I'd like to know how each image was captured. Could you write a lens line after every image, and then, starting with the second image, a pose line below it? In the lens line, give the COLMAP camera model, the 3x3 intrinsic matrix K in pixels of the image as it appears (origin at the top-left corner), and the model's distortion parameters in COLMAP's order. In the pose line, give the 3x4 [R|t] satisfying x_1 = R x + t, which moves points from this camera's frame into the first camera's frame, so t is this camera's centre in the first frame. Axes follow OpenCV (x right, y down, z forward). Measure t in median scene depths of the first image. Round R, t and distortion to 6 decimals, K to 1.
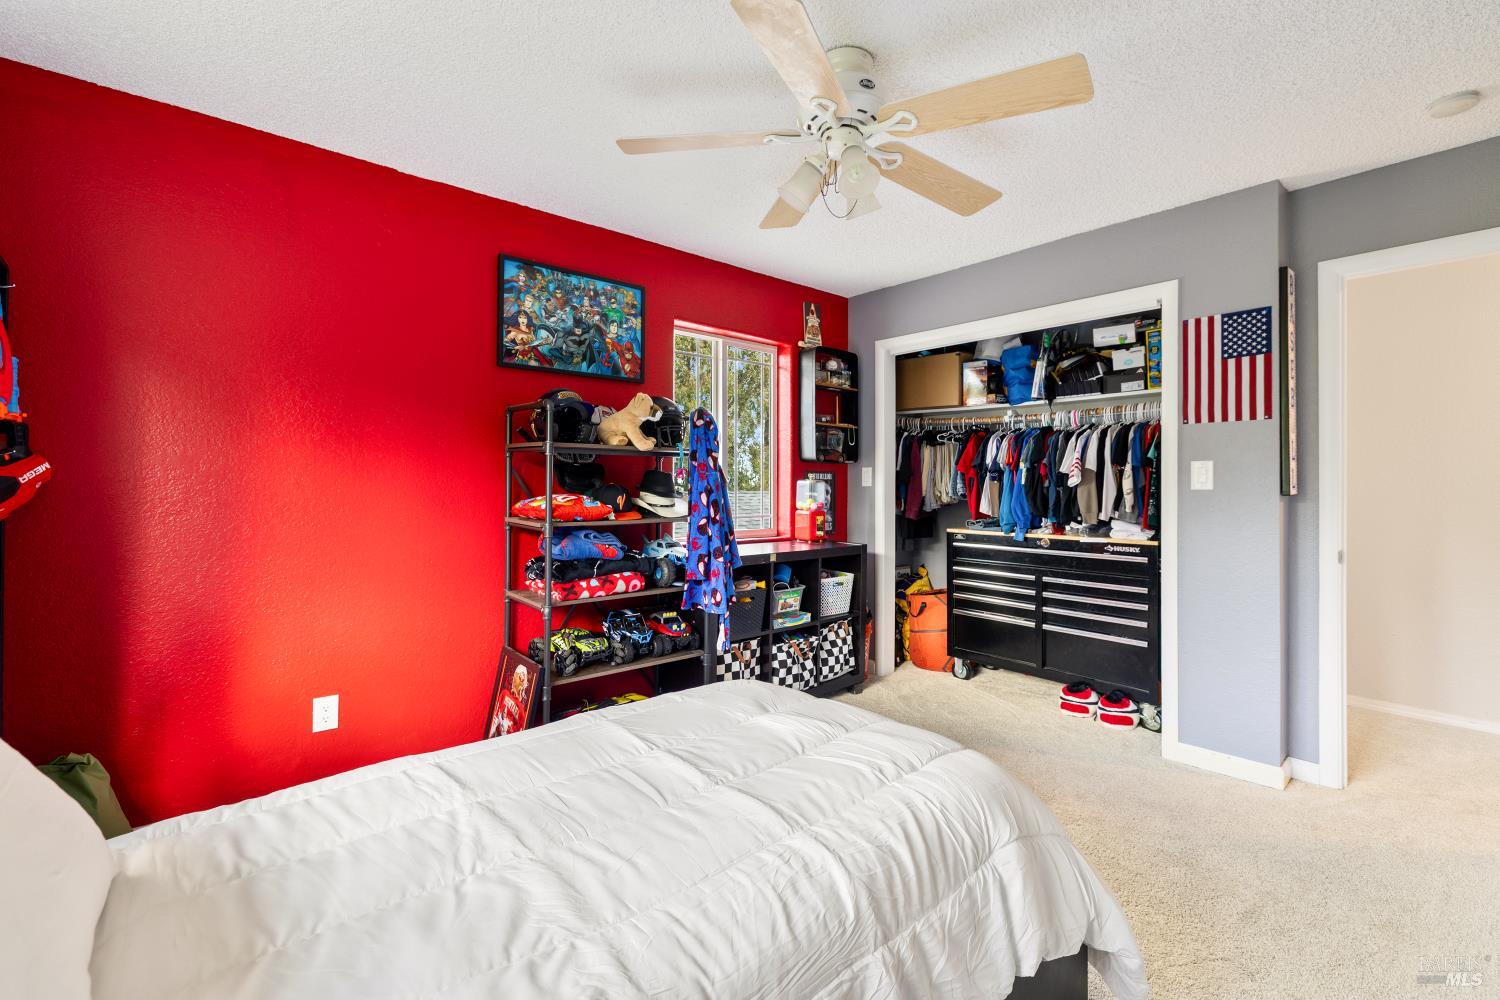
lens RADIAL K [[654.6, 0, 748.5], [0, 654.6, 487.3], [0, 0, 1]] dist [0.004285, -0.000052]
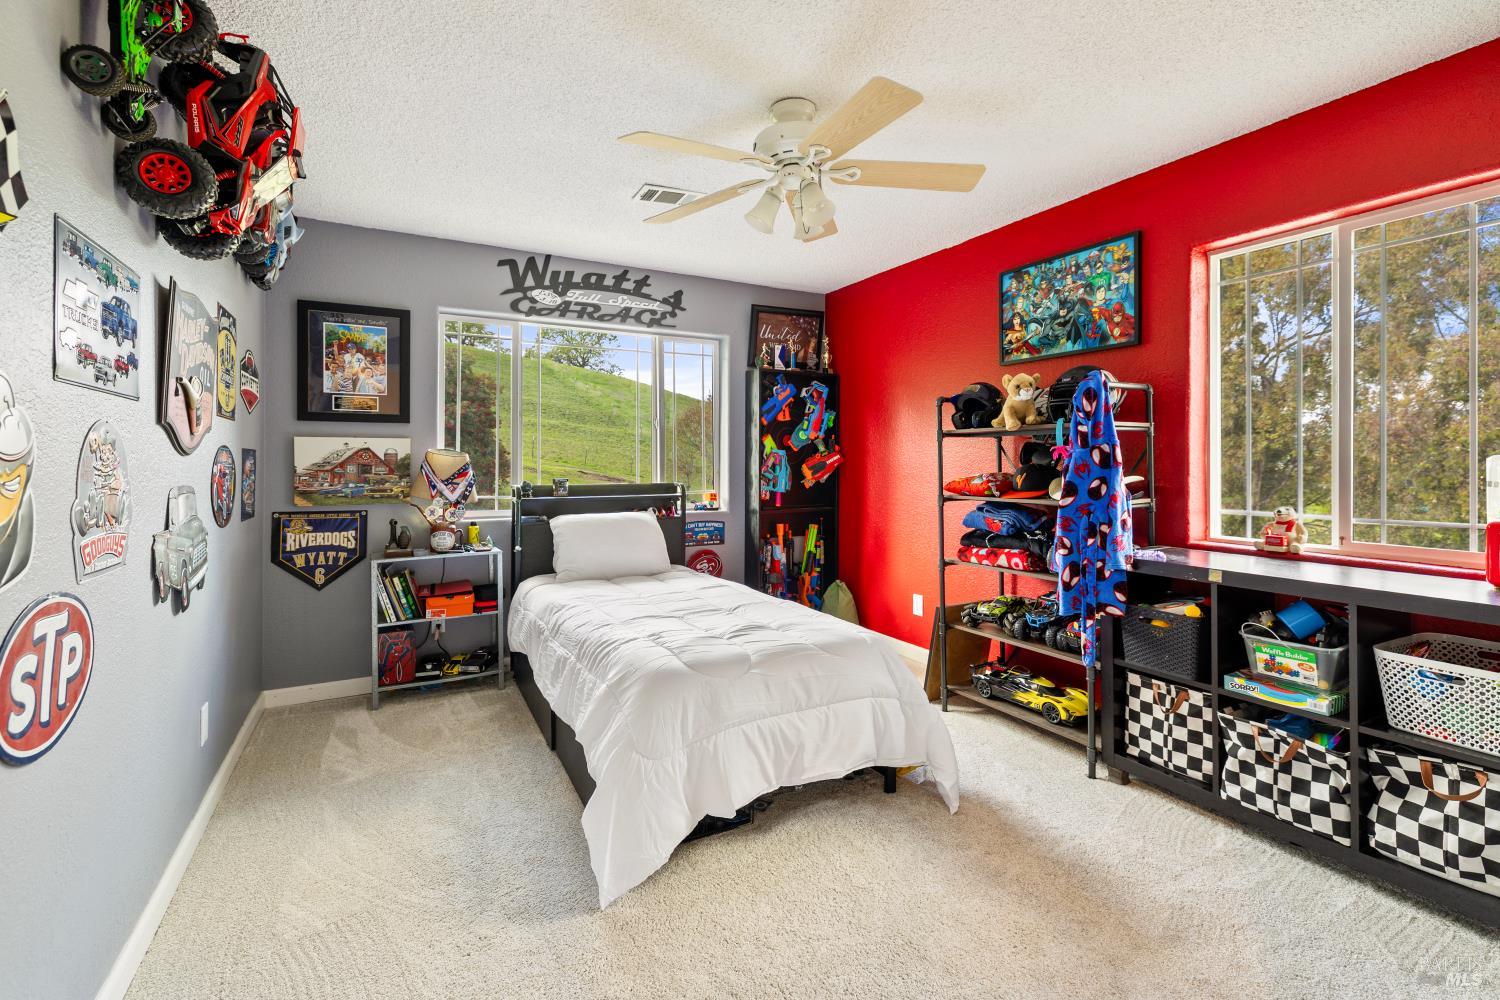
lens RADIAL K [[654.6, 0, 729.2], [0, 654.6, 463.2], [0, 0, 1]] dist [0.004285, -0.000052]
pose [[-0.218711, -0.002726, -0.975786, 0.837545], [-0.004980, 0.999986, -0.001678, -0.001691], [0.975777, 0.004492, -0.218722, 0.719795]]
